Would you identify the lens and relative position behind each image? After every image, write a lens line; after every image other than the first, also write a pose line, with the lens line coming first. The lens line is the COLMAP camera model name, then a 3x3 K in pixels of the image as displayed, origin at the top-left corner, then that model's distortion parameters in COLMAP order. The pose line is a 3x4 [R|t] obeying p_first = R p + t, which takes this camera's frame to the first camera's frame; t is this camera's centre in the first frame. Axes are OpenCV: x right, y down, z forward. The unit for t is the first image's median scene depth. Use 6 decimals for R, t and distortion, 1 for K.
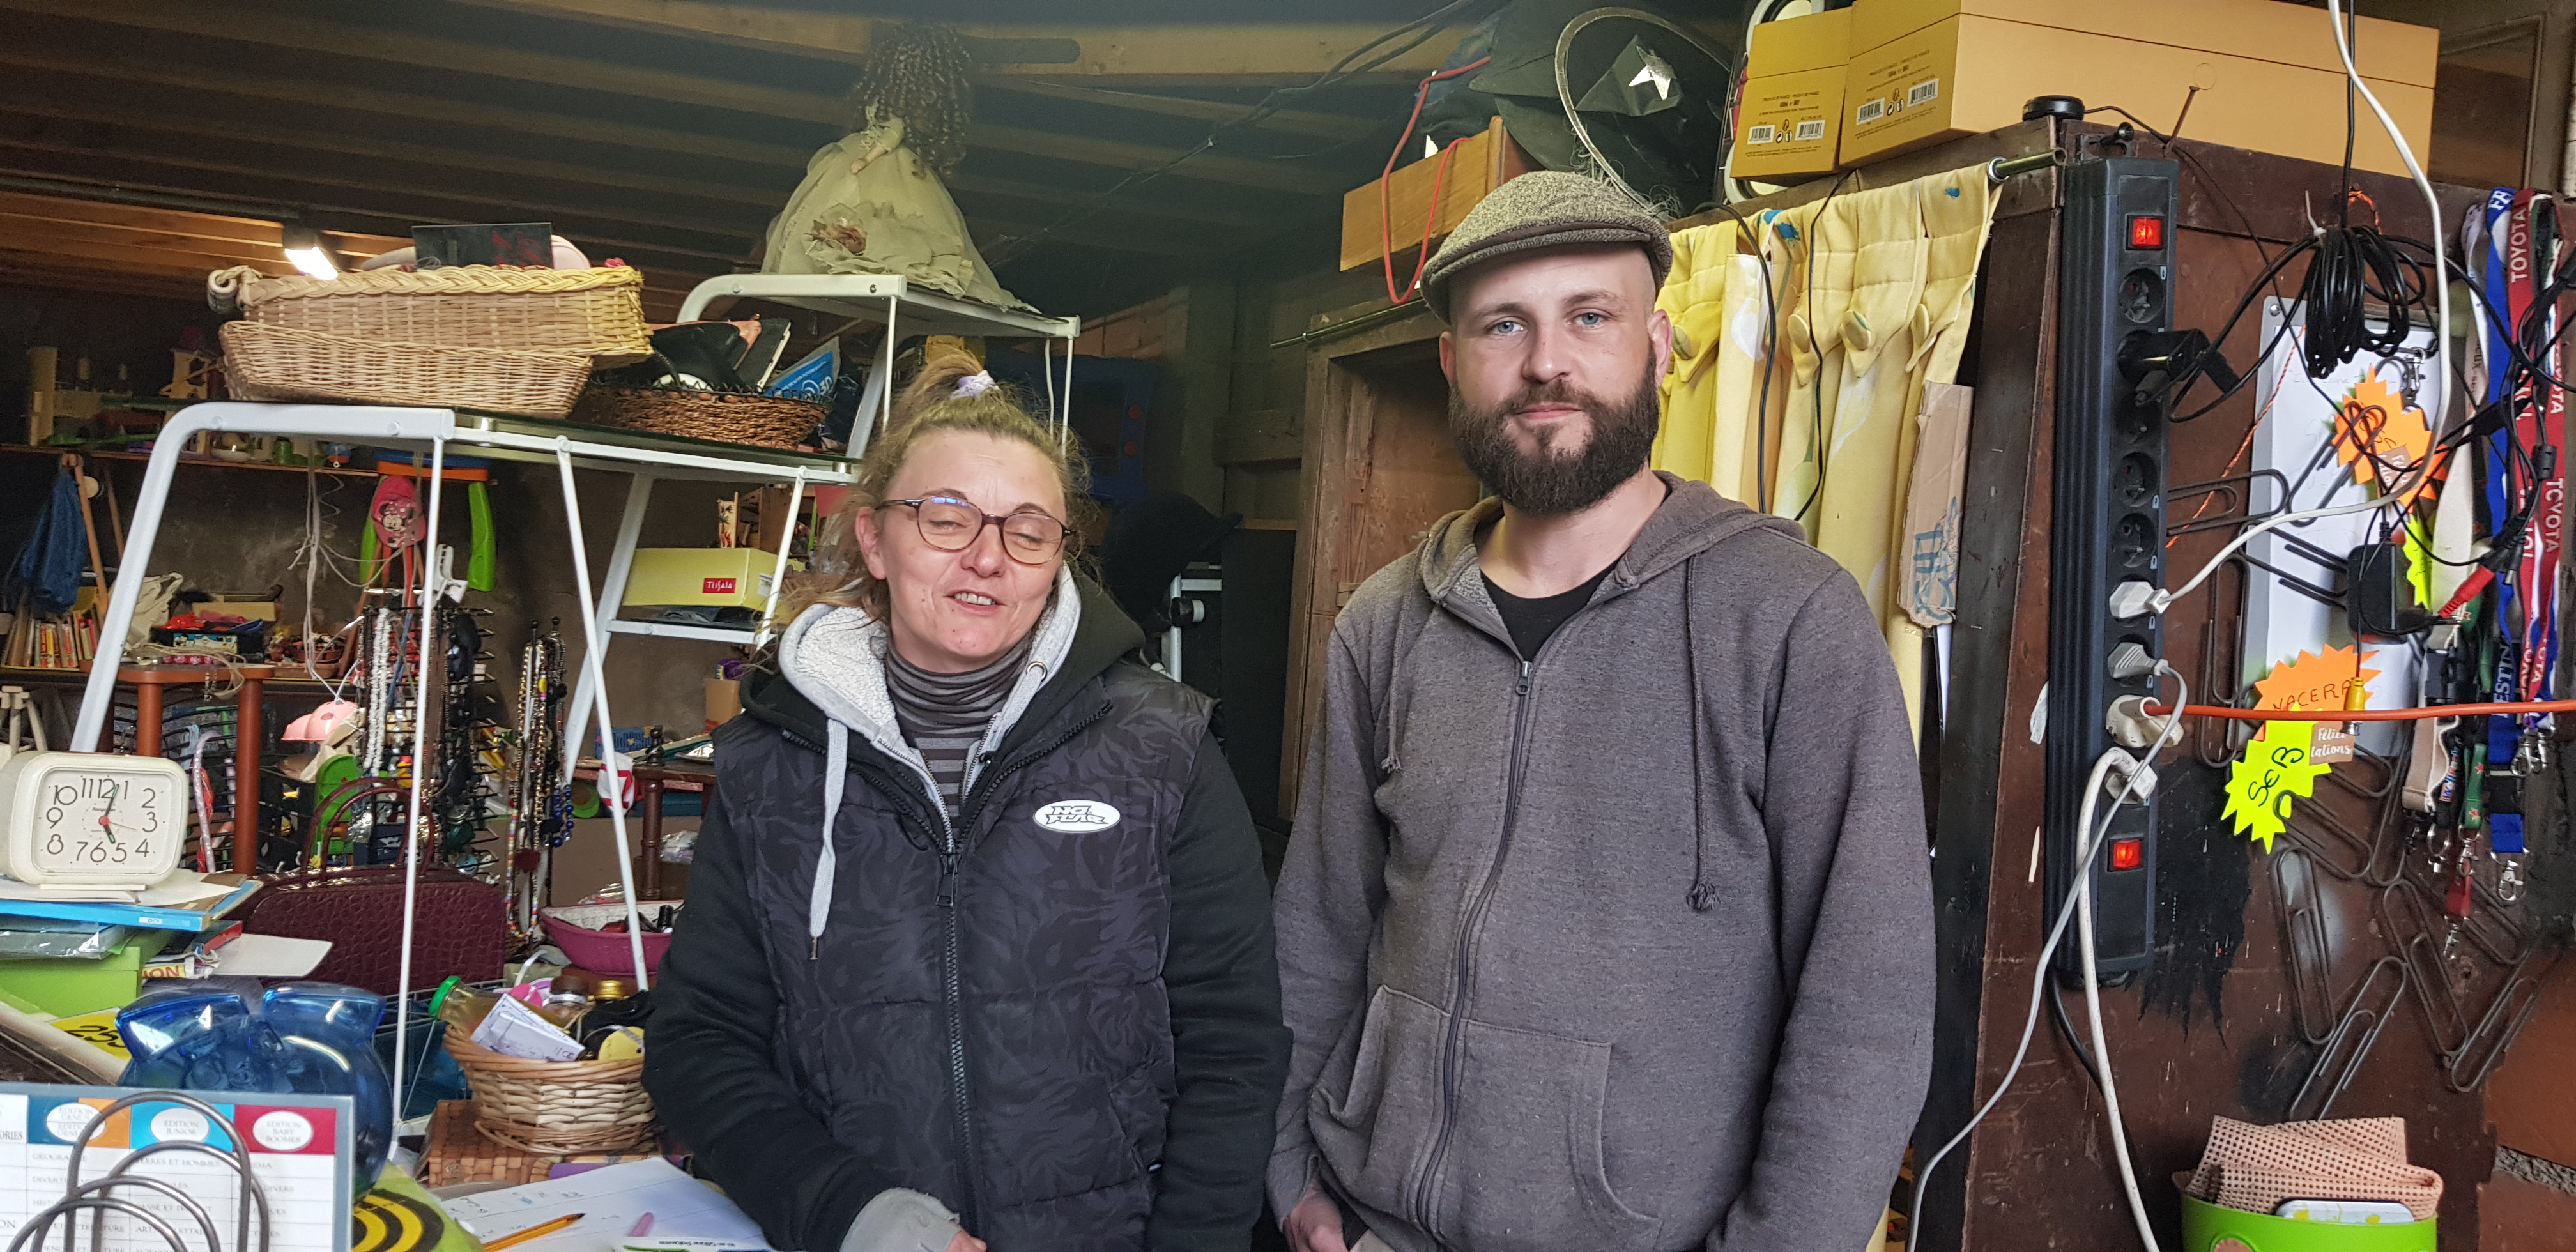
lens RADIAL K [[1994.8, 0, 1275.7], [0, 1994.8, 627.5], [0, 0, 1]] dist [0.034713, -0.059969]
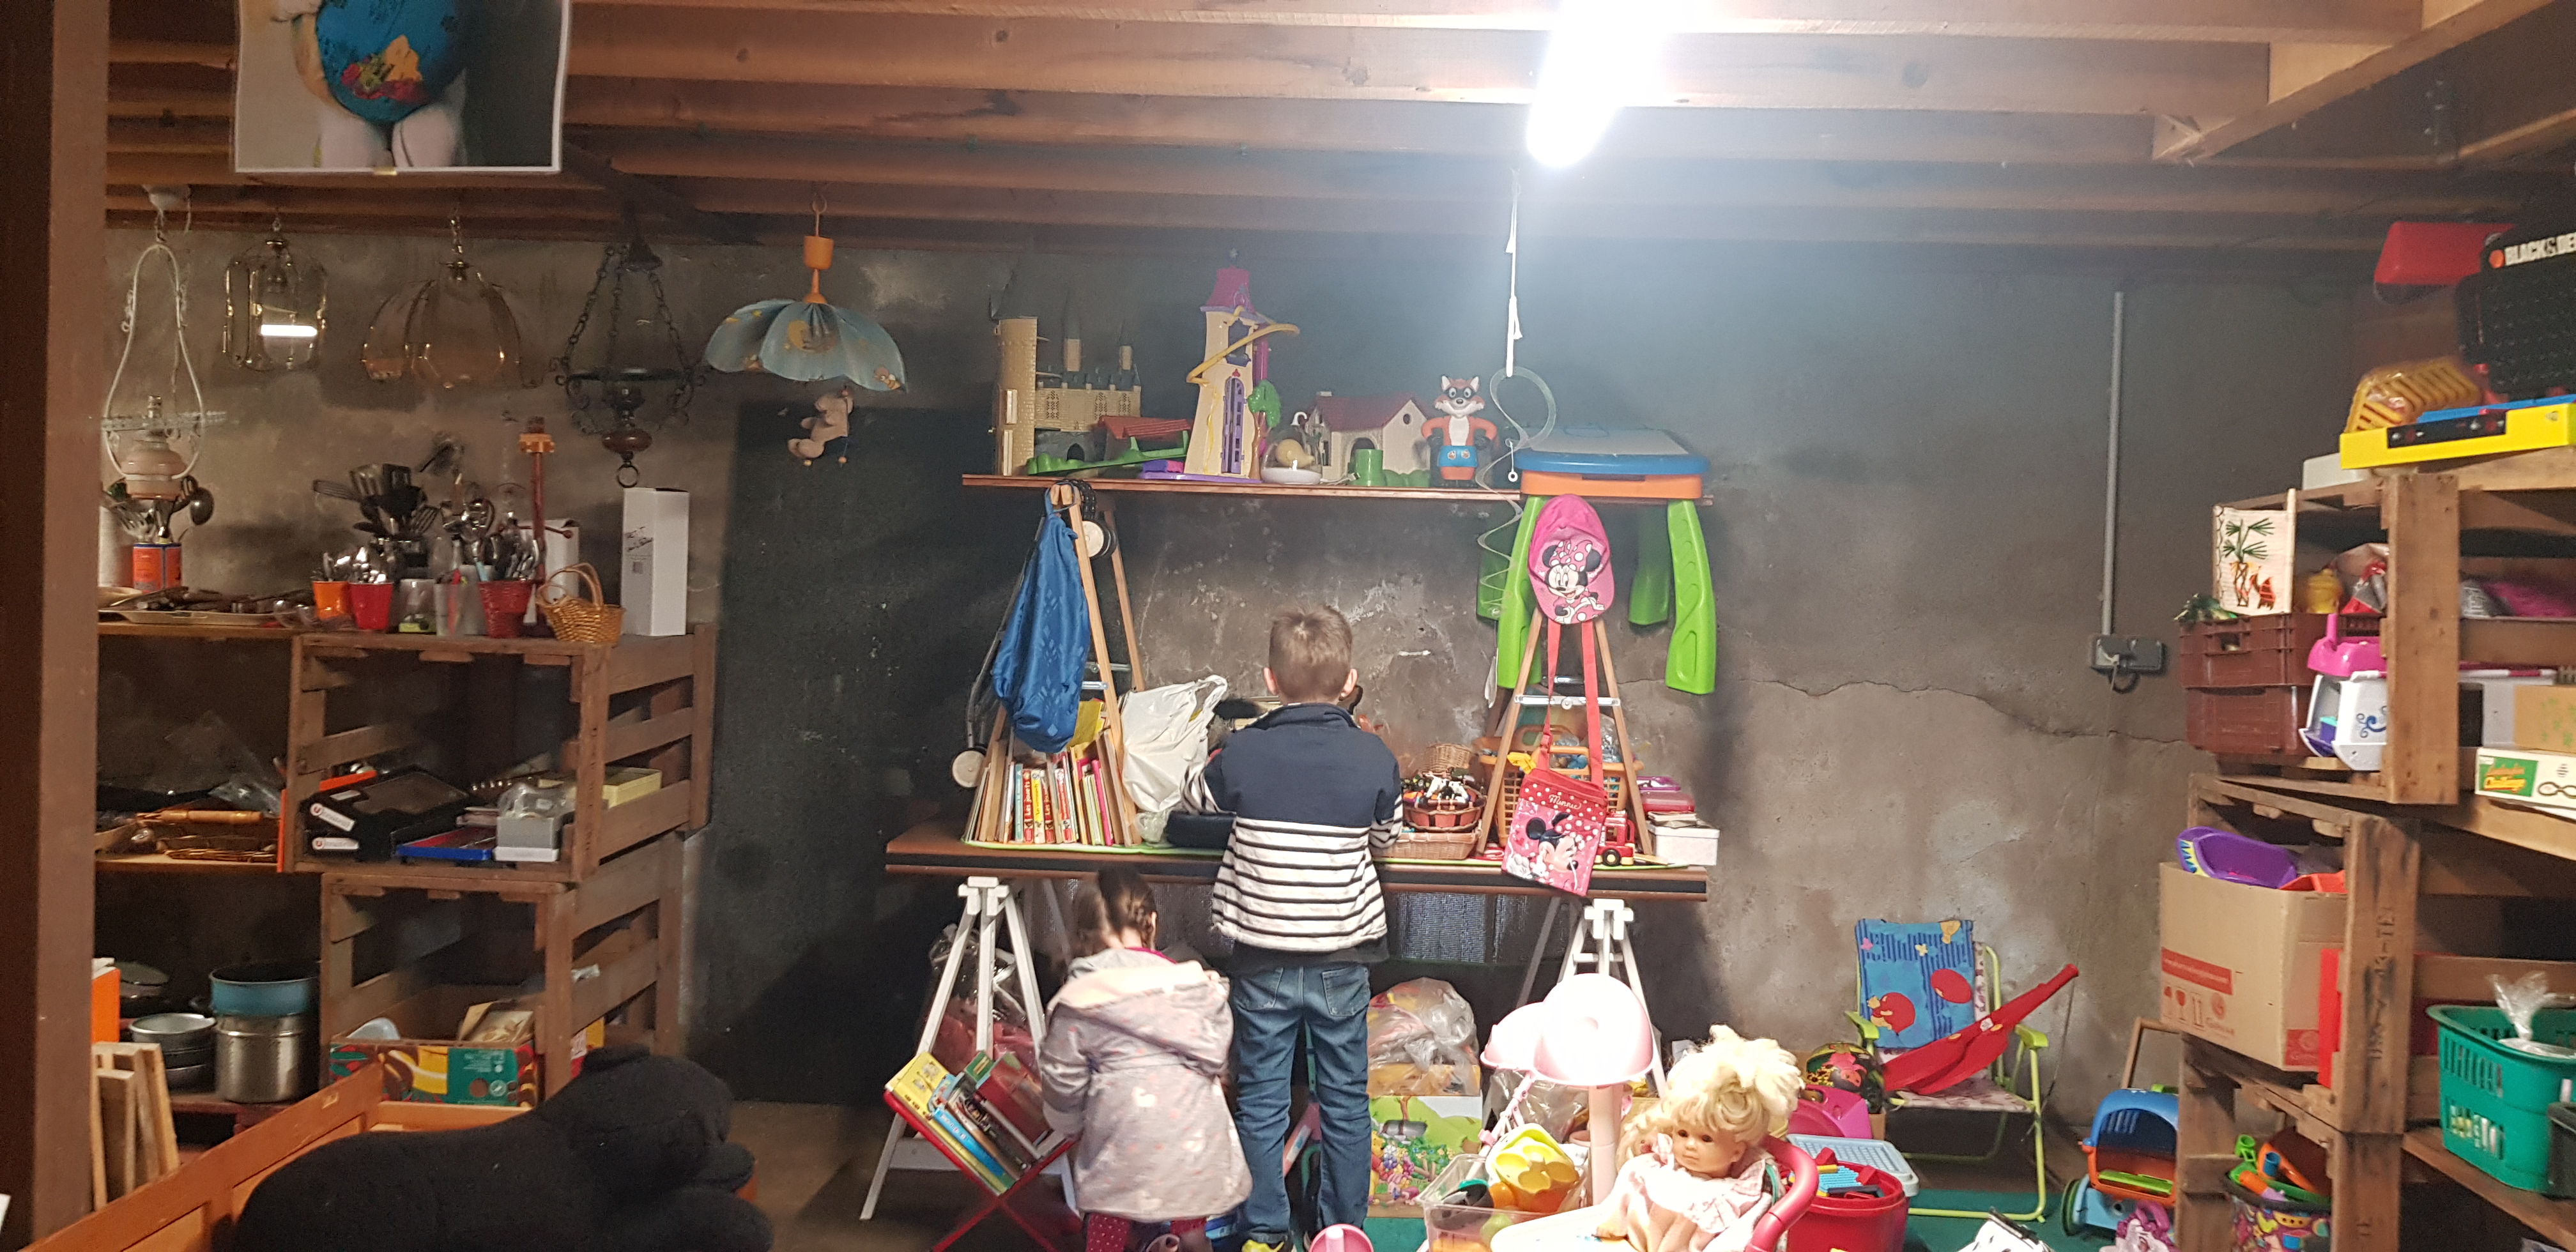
lens RADIAL K [[1994.8, 0, 1299.6], [0, 1994.8, 554.1], [0, 0, 1]] dist [0.034713, -0.059969]
pose [[0.920310, -0.037710, -0.389369, -0.300464], [0.019798, 0.998557, -0.049914, -0.034216], [0.390689, 0.038228, 0.919729, 0.472942]]
